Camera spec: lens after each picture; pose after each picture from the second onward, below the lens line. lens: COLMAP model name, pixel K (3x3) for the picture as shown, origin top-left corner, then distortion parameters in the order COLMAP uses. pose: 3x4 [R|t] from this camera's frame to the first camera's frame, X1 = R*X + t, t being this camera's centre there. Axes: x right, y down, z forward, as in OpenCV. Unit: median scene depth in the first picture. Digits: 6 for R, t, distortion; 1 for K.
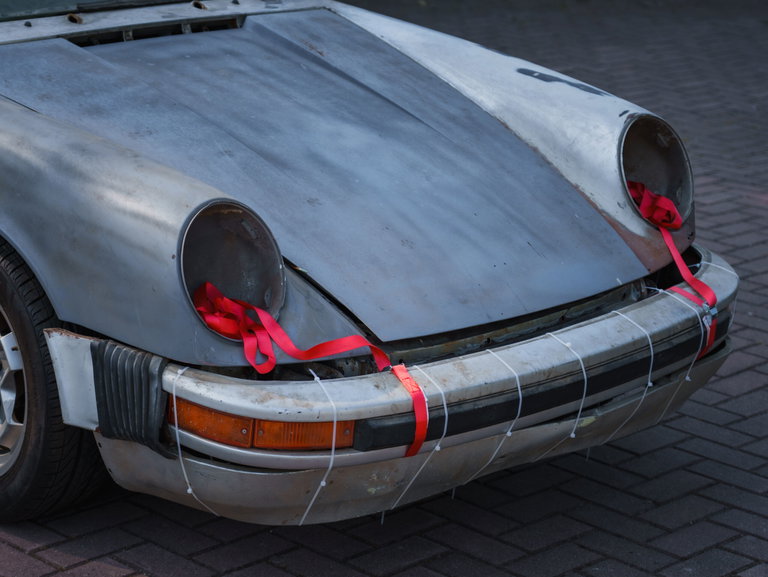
lens RADIAL K [[2055.4, 0, 380.6], [0, 2055.4, 291.6], [0, 0, 1]] dist [0.080336, 0.000000]
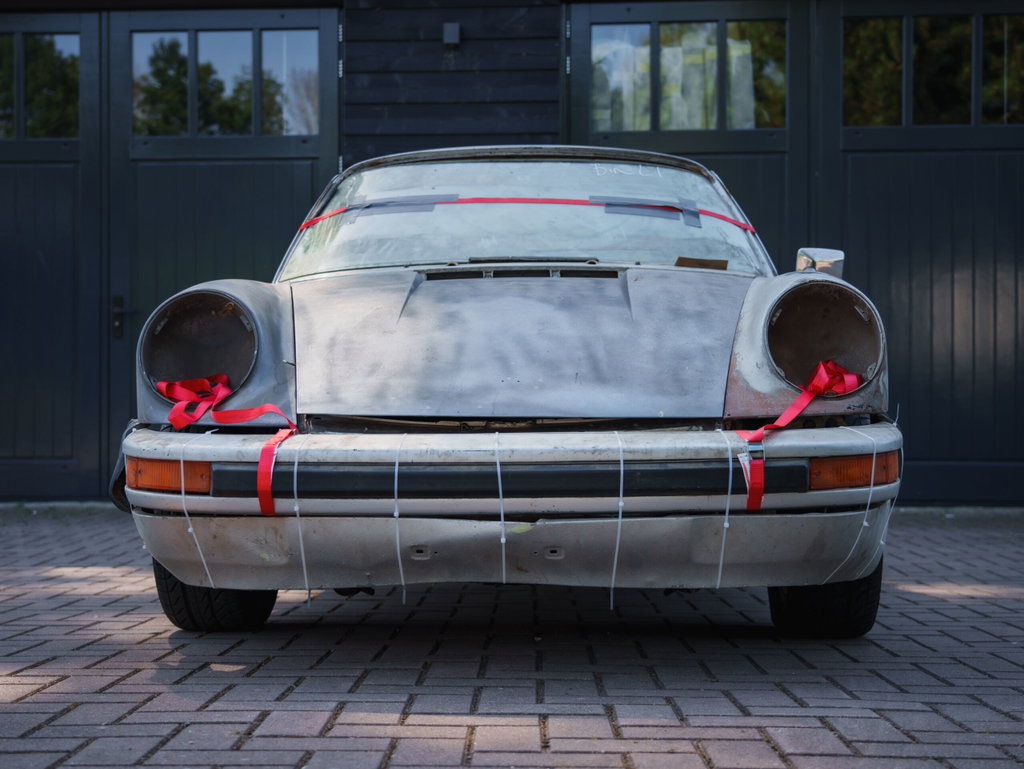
lens RADIAL K [[1659.4, 0, 538.5], [0, 1659.4, 373.4], [0, 0, 1]] dist [0.072043, 0.000000]
pose [[0.697960, -0.070573, -0.712651, 0.678737], [-0.171372, 0.949760, -0.261893, 0.202034], [0.695329, 0.304920, 0.650800, 0.538349]]
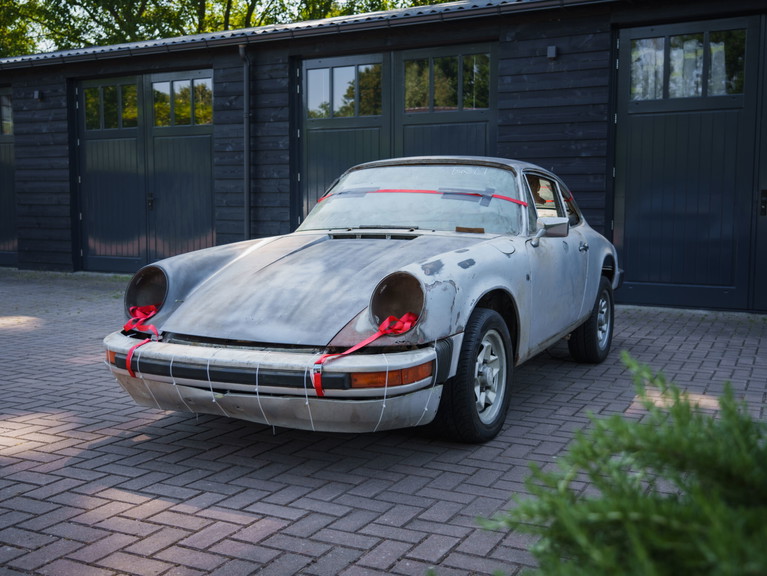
lens RADIAL K [[852.1, 0, 412.5], [0, 852.1, 284.3], [0, 0, 1]] dist [0.032963, 0.000000]
pose [[0.339397, 0.035401, -0.939977, 0.980916], [-0.259249, 0.964109, -0.057297, -0.042898], [0.904212, 0.263134, 0.336394, 0.923337]]
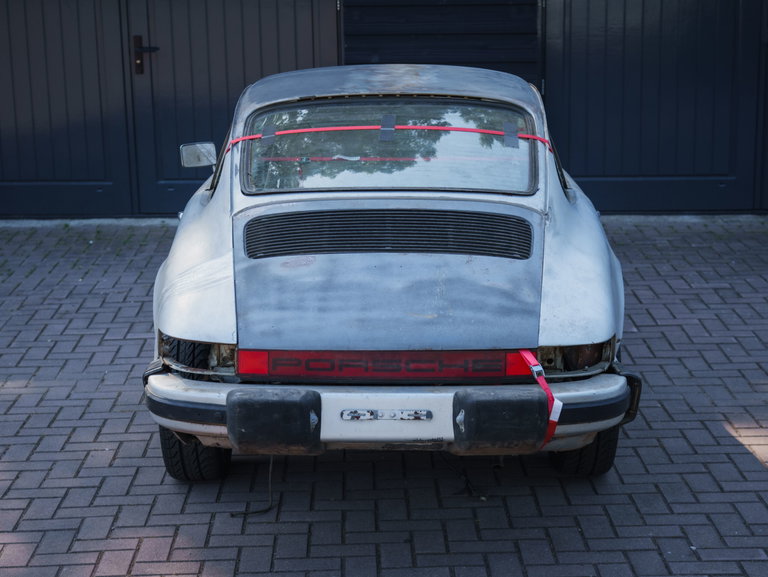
lens RADIAL K [[1602.6, 0, 385.5], [0, 1602.6, 317.4], [0, 0, 1]] dist [0.069745, 0.000000]
pose [[0.708095, 0.106434, -0.698049, 0.687884], [-0.149624, 0.988742, -0.001021, -0.053123], [0.690082, 0.105168, 0.716049, 0.093019]]
